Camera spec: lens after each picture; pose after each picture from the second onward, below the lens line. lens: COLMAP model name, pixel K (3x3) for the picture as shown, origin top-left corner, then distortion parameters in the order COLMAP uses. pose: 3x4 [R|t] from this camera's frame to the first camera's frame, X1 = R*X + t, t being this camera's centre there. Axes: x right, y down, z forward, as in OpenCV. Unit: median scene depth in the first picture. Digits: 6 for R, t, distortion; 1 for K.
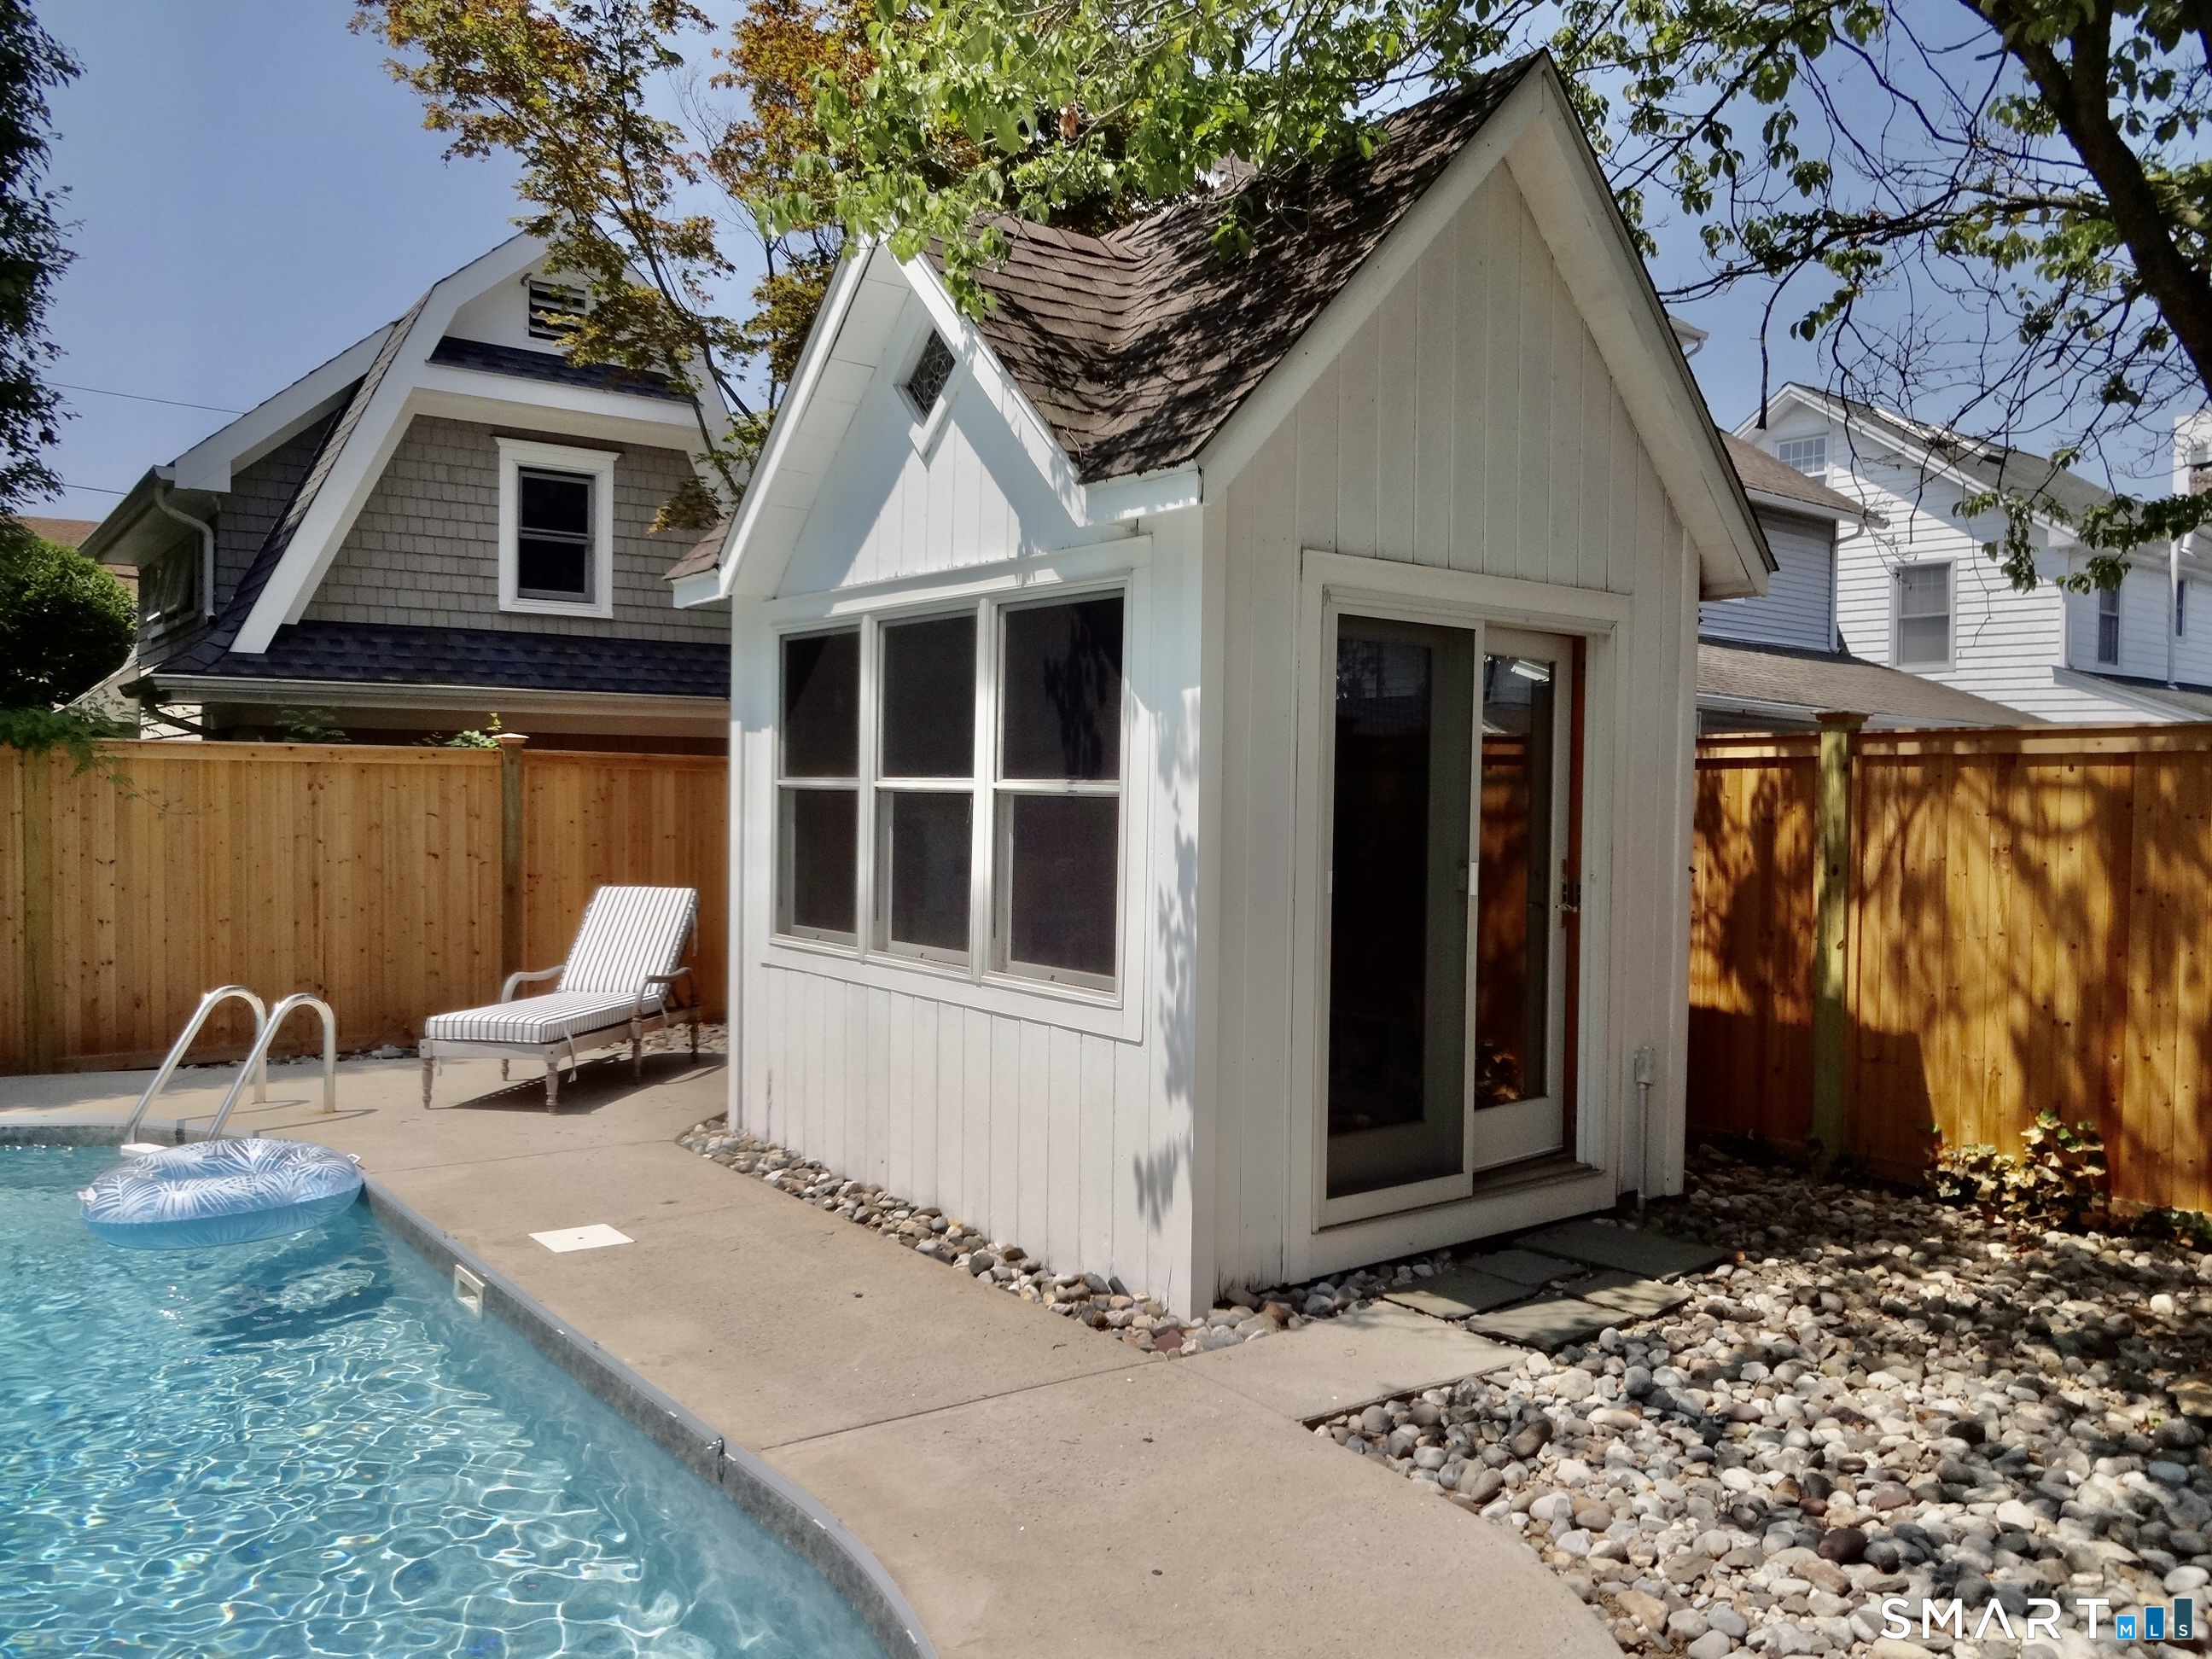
lens RADIAL K [[1622.6, 0, 1099.3], [0, 1622.6, 806.5], [0, 0, 1]] dist [-0.004042, -0.002351]
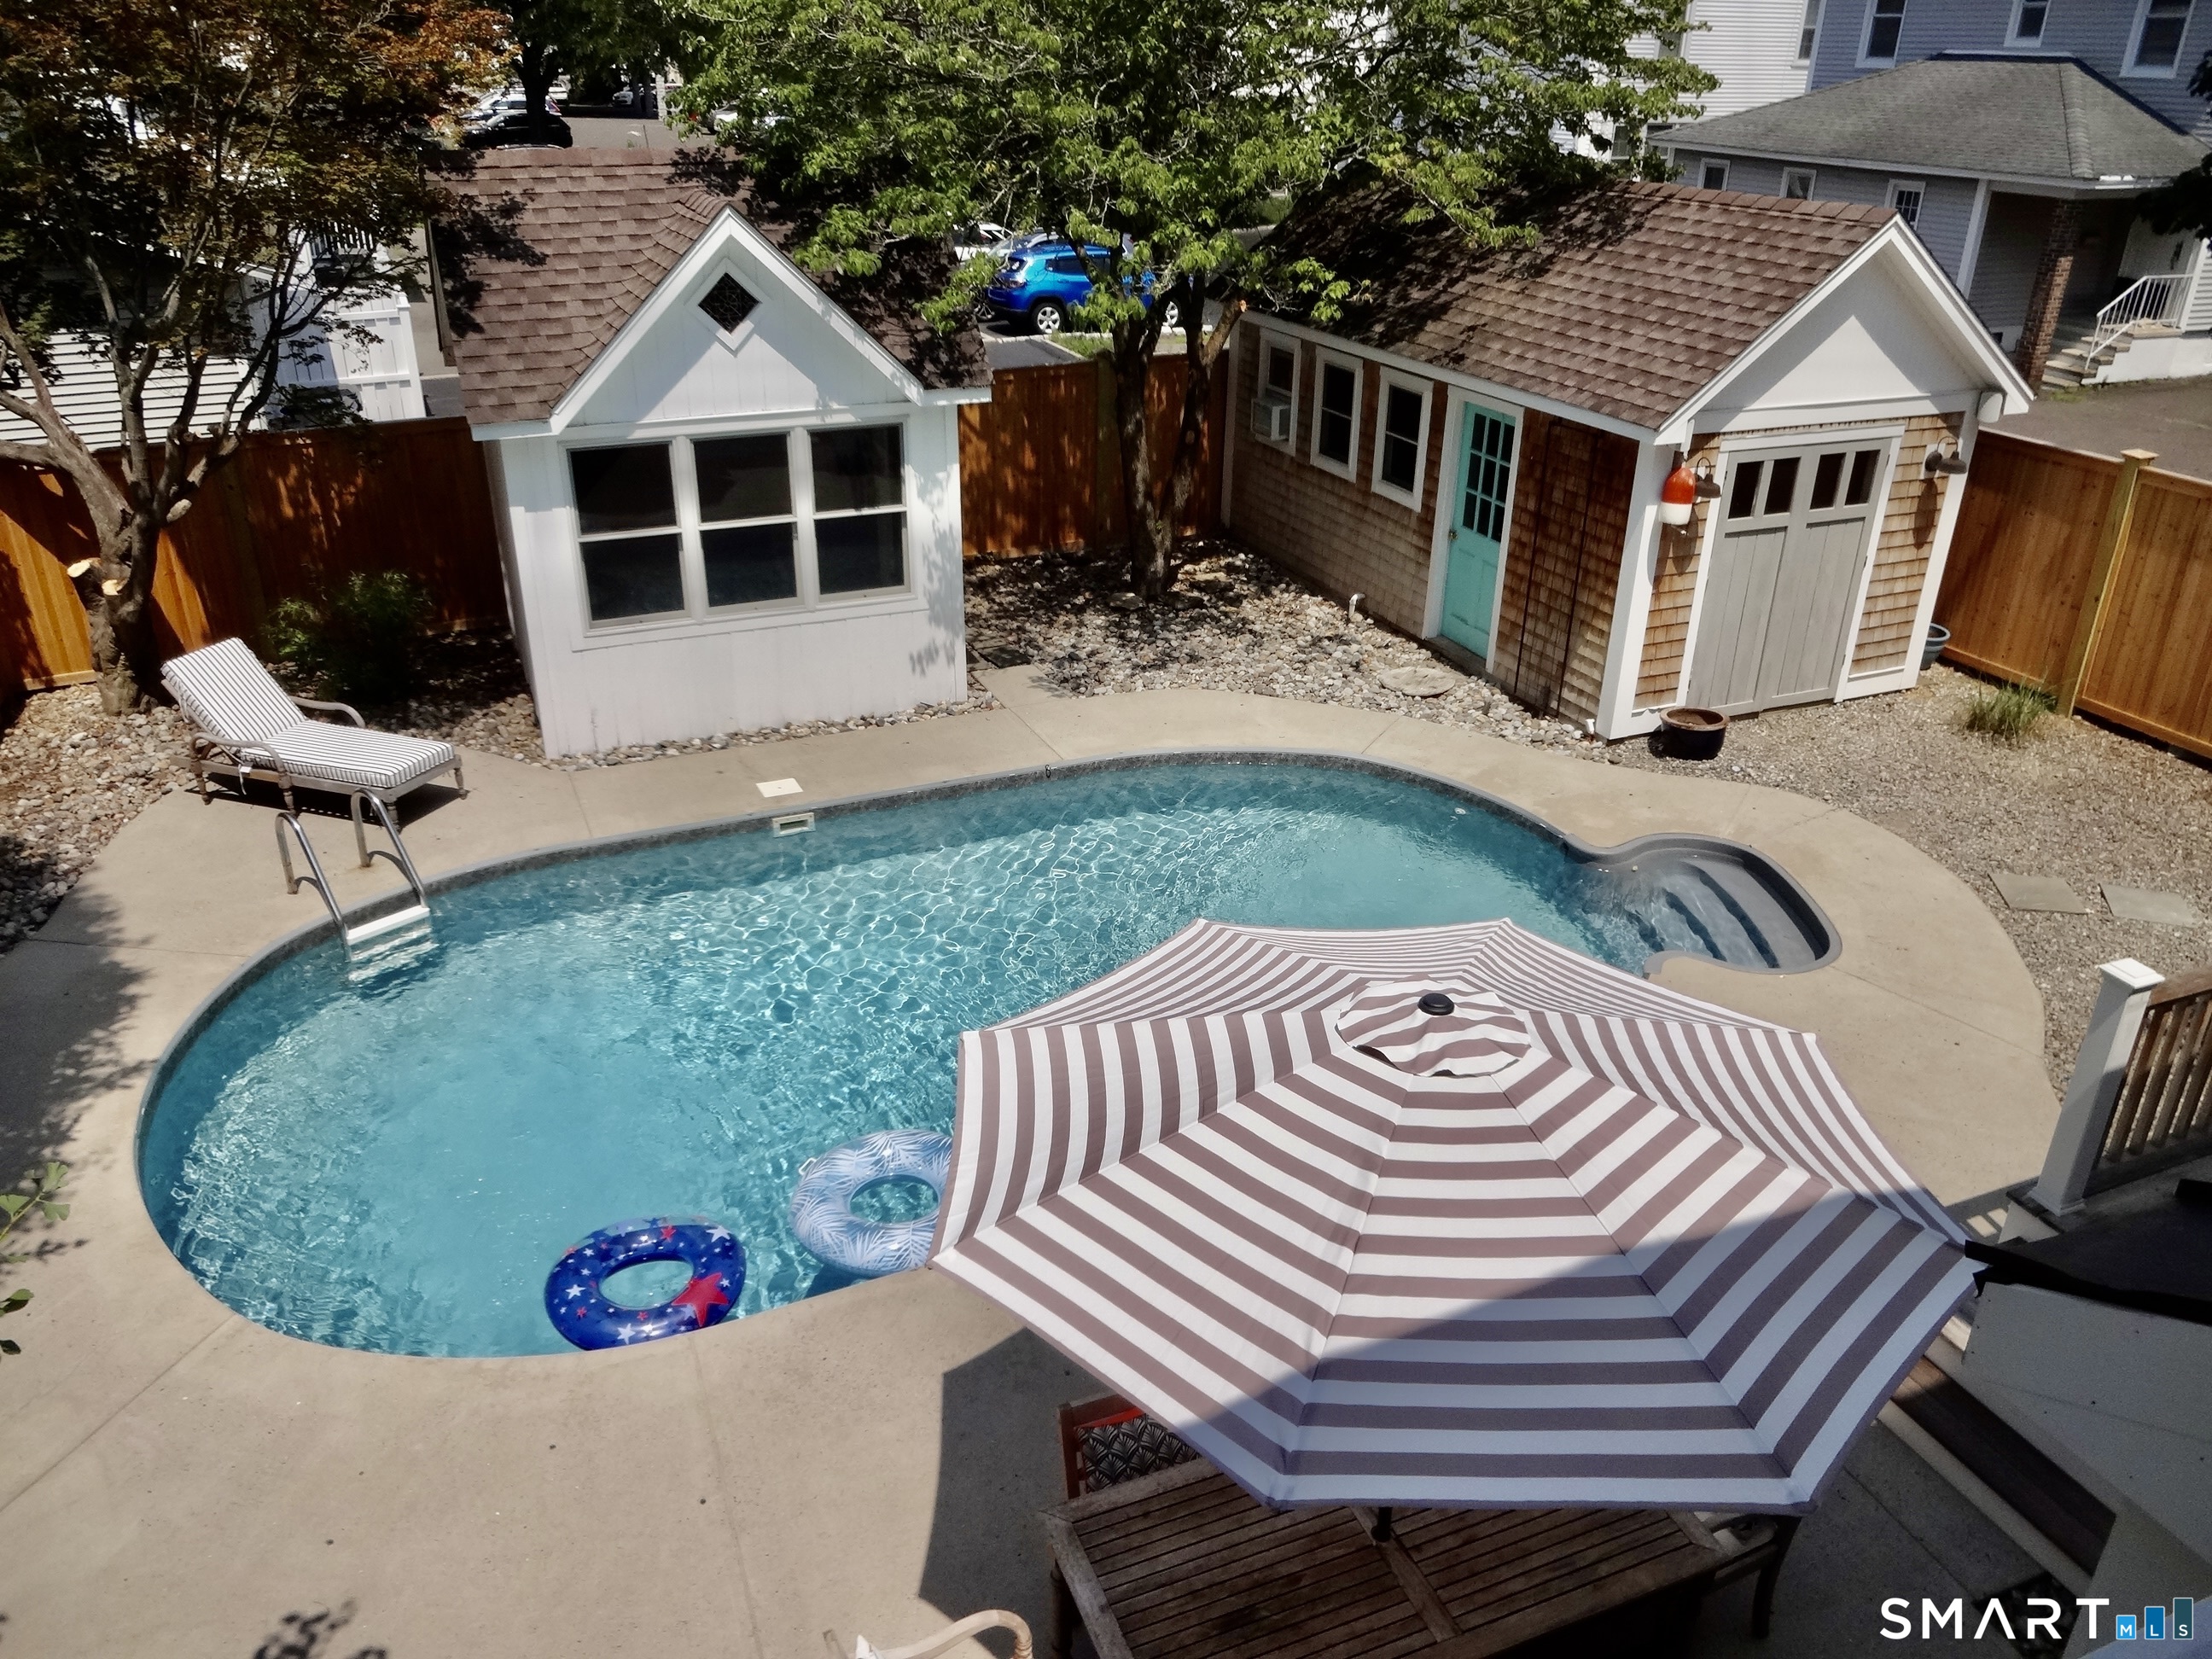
lens RADIAL K [[1622.6, 0, 1099.3], [0, 1622.6, 806.5], [0, 0, 1]] dist [-0.004042, -0.002351]
pose [[0.258081, -0.420652, 0.869739, -1.778434], [0.006704, 0.900994, 0.433779, -0.531958], [-0.966100, -0.106120, 0.235350, 0.107859]]
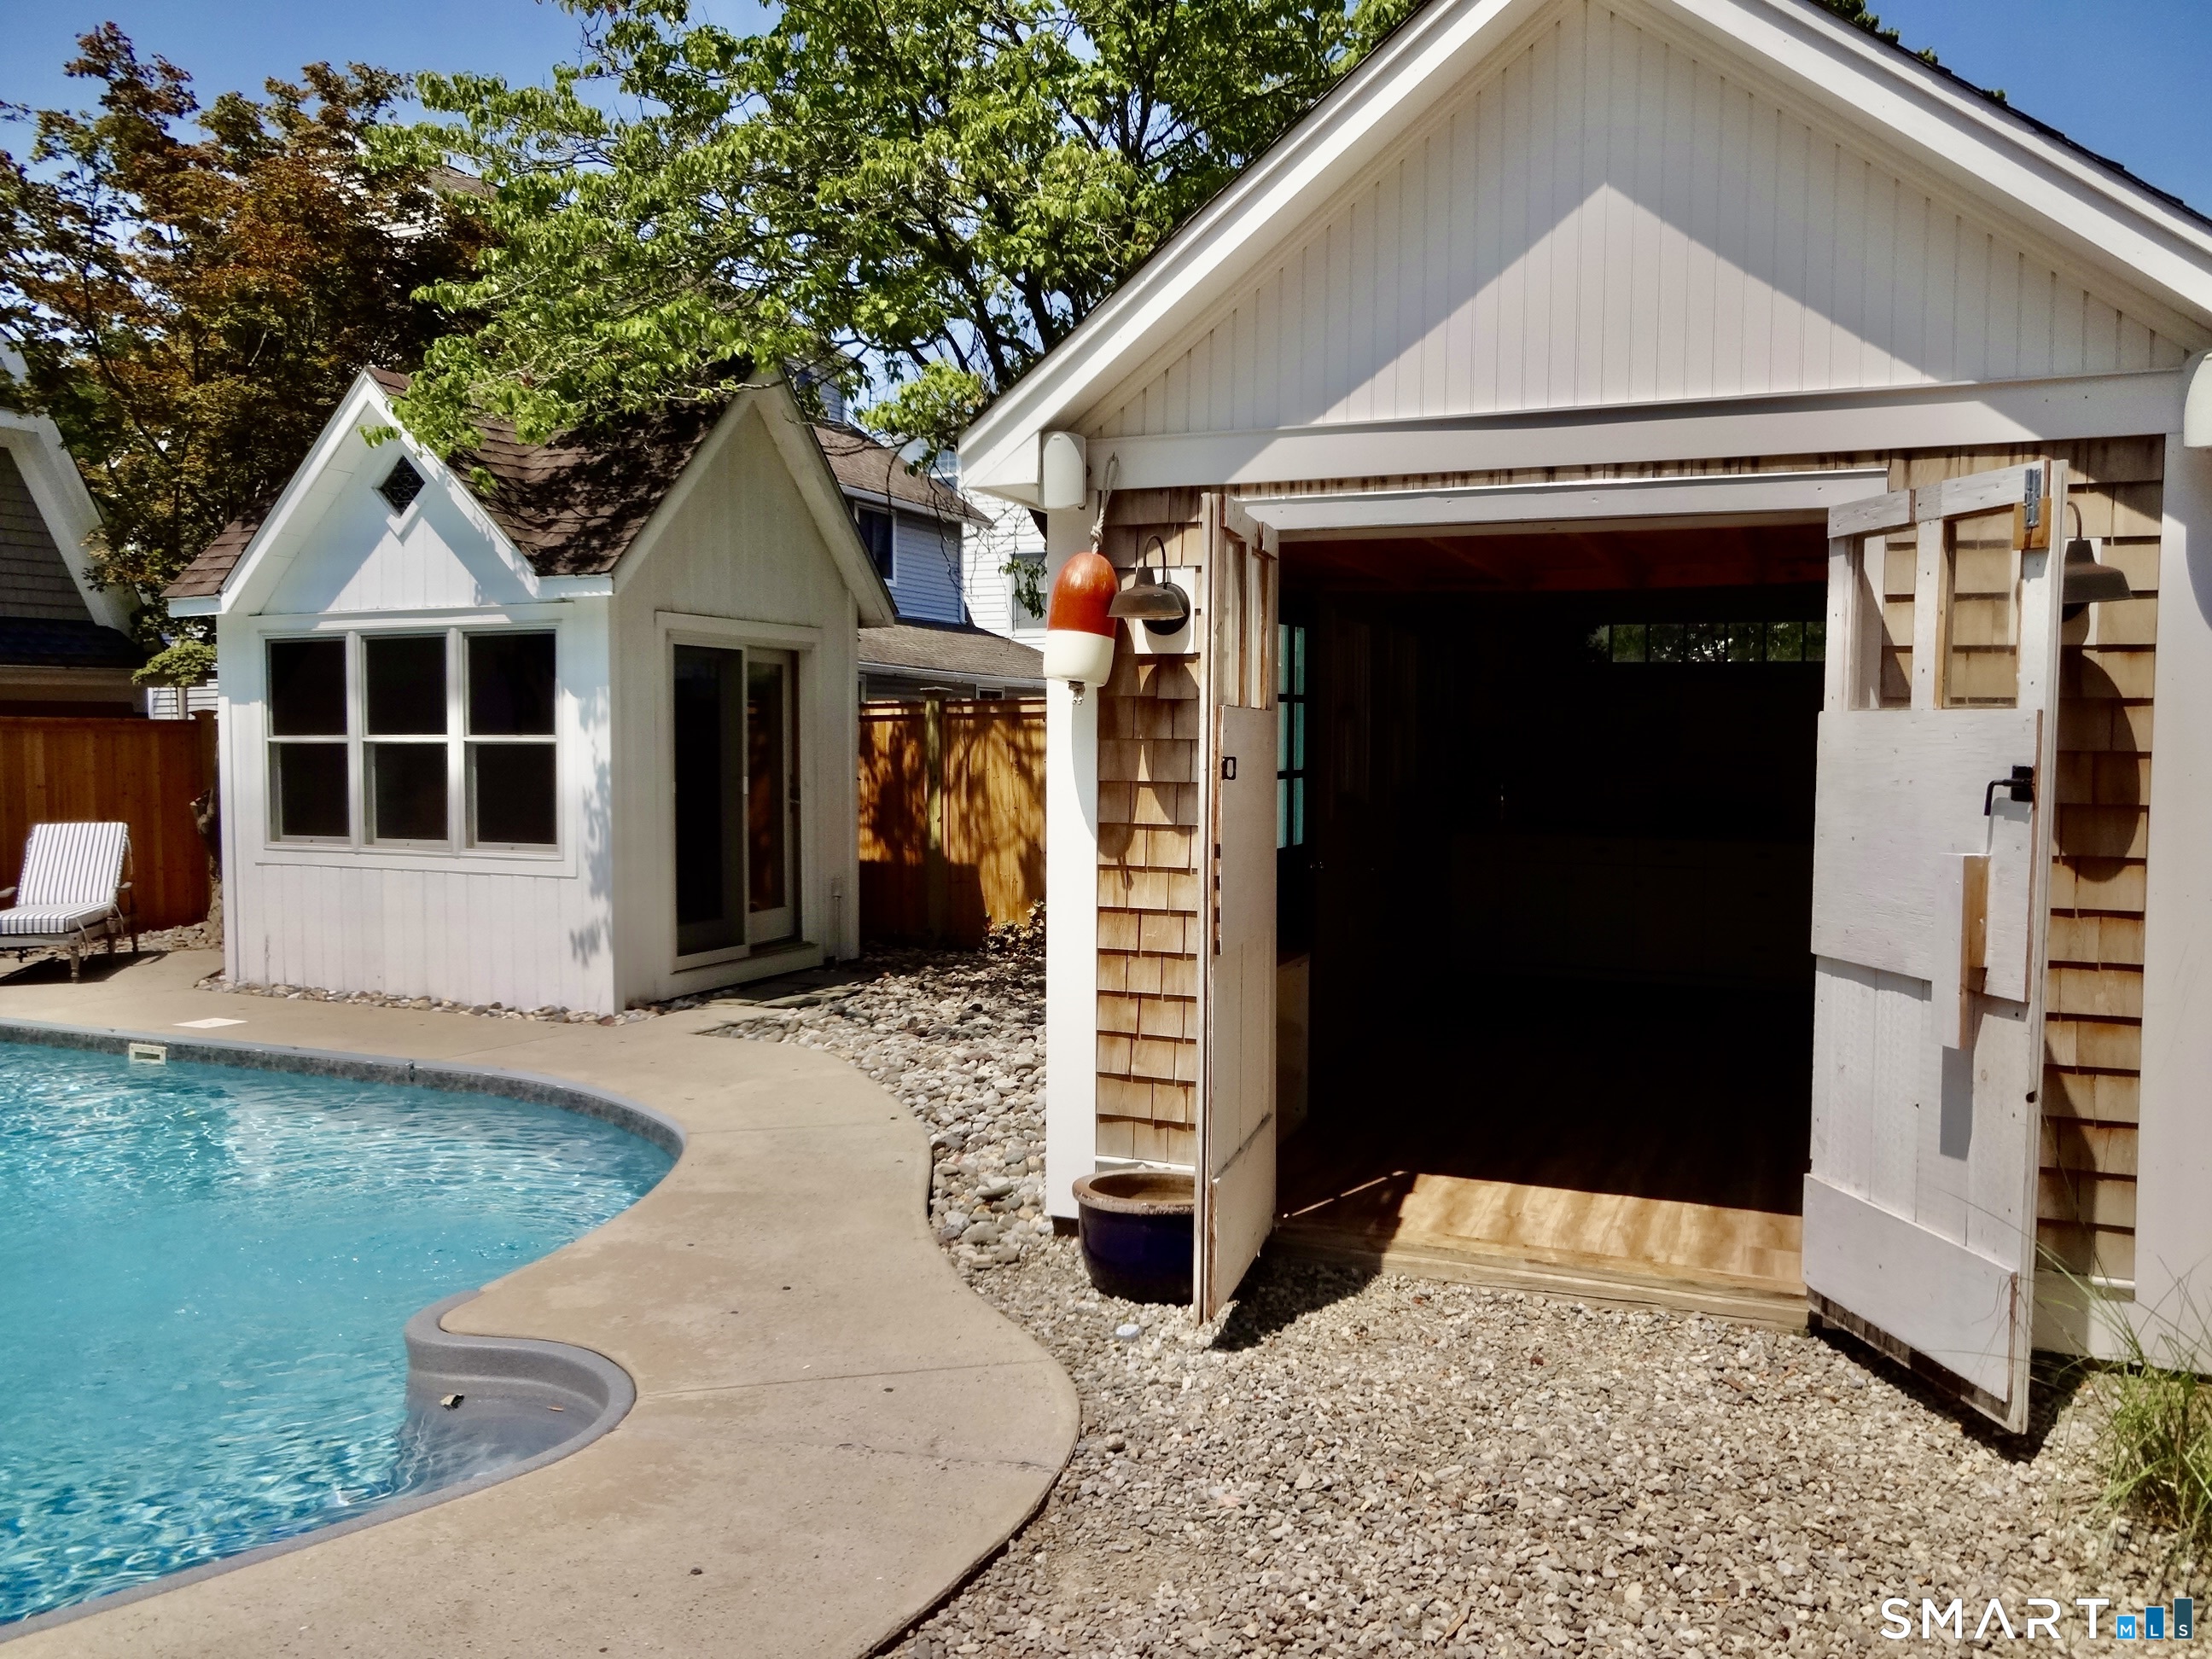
lens RADIAL K [[1622.6, 0, 1099.3], [0, 1622.6, 806.5], [0, 0, 1]] dist [-0.004042, -0.002351]
pose [[0.880763, -0.038829, 0.471963, -0.260043], [0.021805, 0.998901, 0.041489, 0.001336], [-0.473055, -0.026251, 0.880642, -0.741846]]
